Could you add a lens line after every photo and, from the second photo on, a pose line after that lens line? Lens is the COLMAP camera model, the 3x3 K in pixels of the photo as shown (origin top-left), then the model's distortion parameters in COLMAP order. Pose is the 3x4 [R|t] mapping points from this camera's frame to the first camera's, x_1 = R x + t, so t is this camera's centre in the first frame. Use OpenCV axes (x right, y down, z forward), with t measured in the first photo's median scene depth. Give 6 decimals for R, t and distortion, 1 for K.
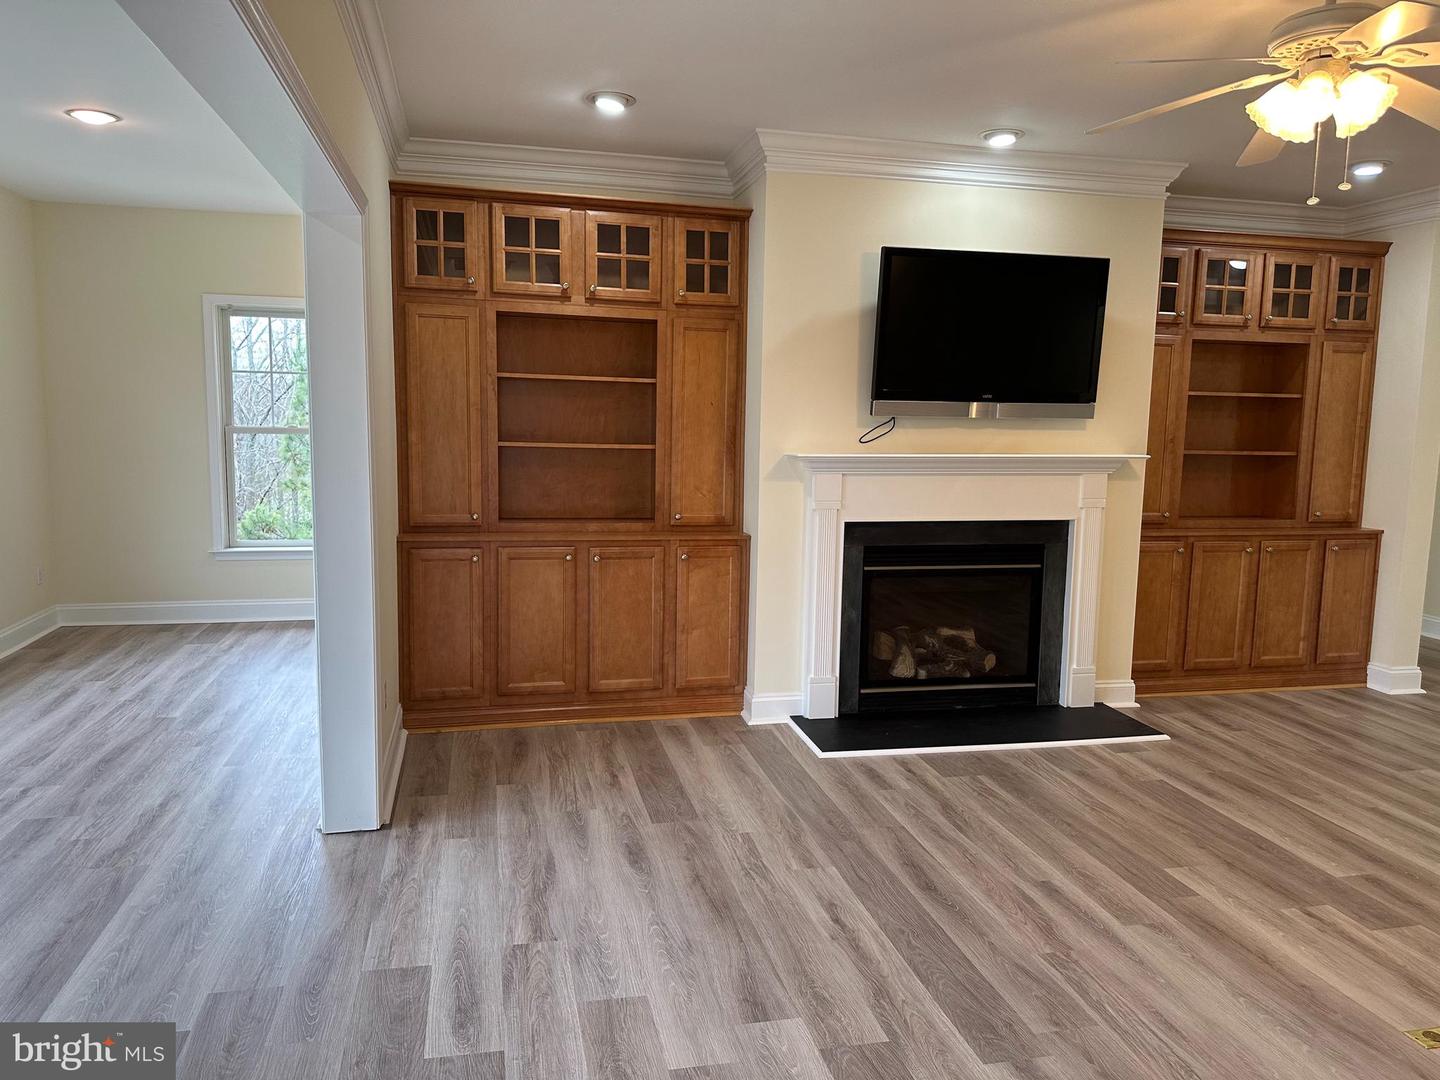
lens RADIAL K [[1010.5, 0, 720.0], [0, 1010.5, 540.0], [0, 0, 1]] dist [0.161720, -0.271162]
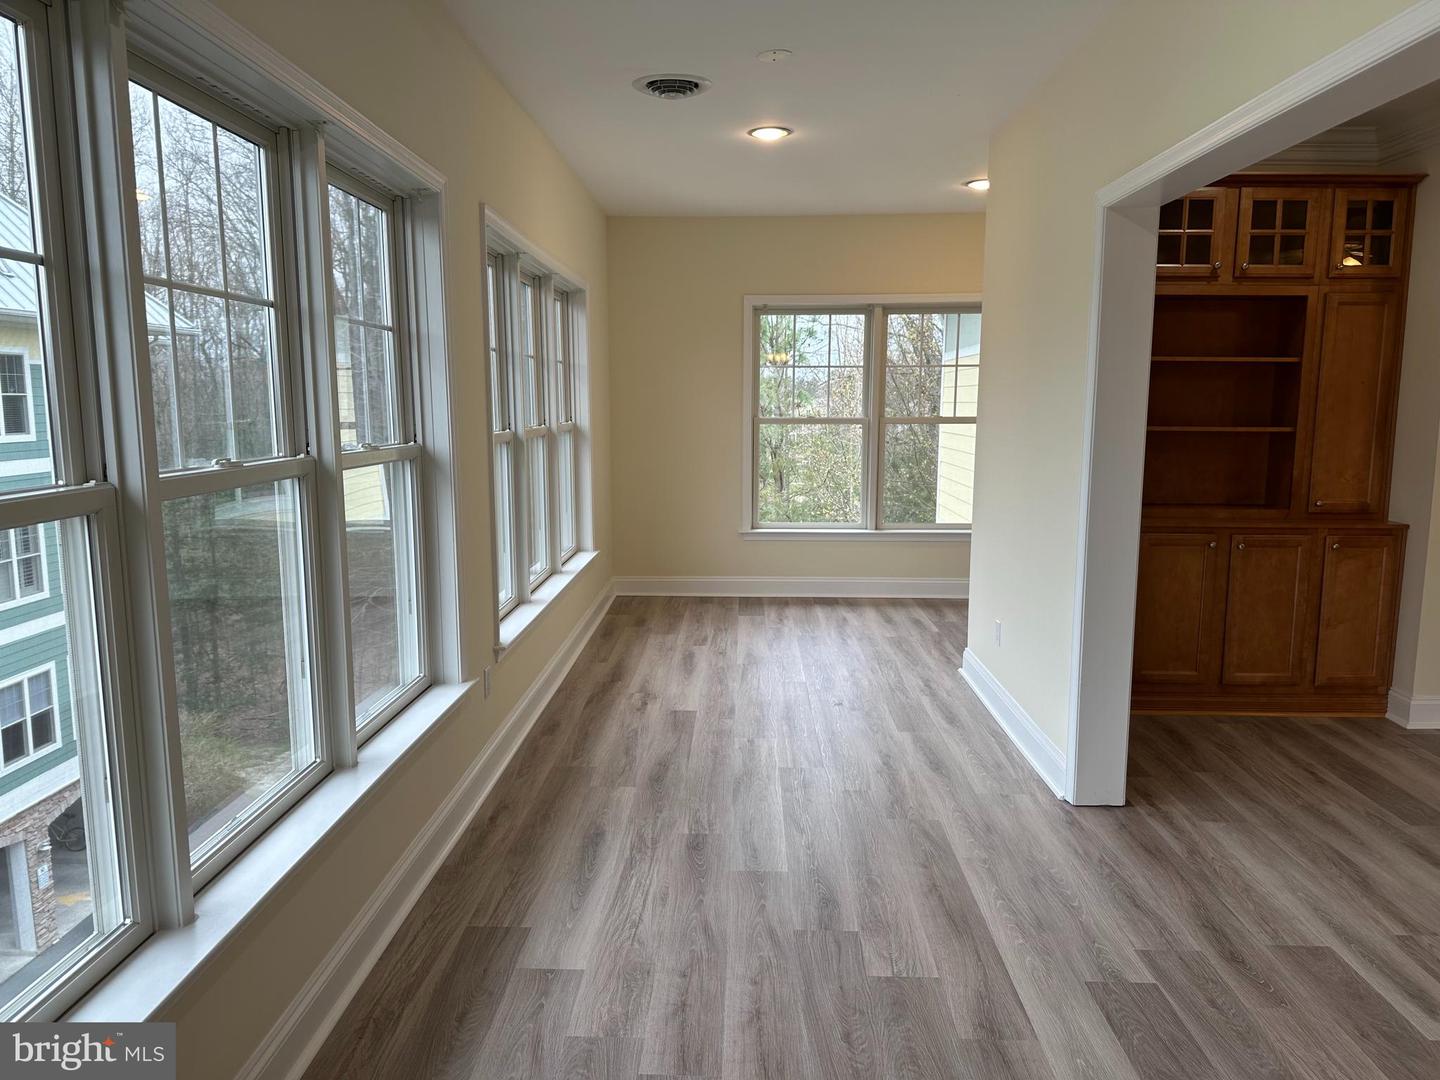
lens RADIAL K [[1018.5, 0, 720.0], [0, 1018.5, 540.0], [0, 0, 1]] dist [0.042160, -0.059358]
pose [[0.966297, 0.017923, -0.256805, -0.345011], [-0.014159, 0.999764, 0.016499, 0.003065], [0.257040, -0.012307, 0.966322, -0.067187]]
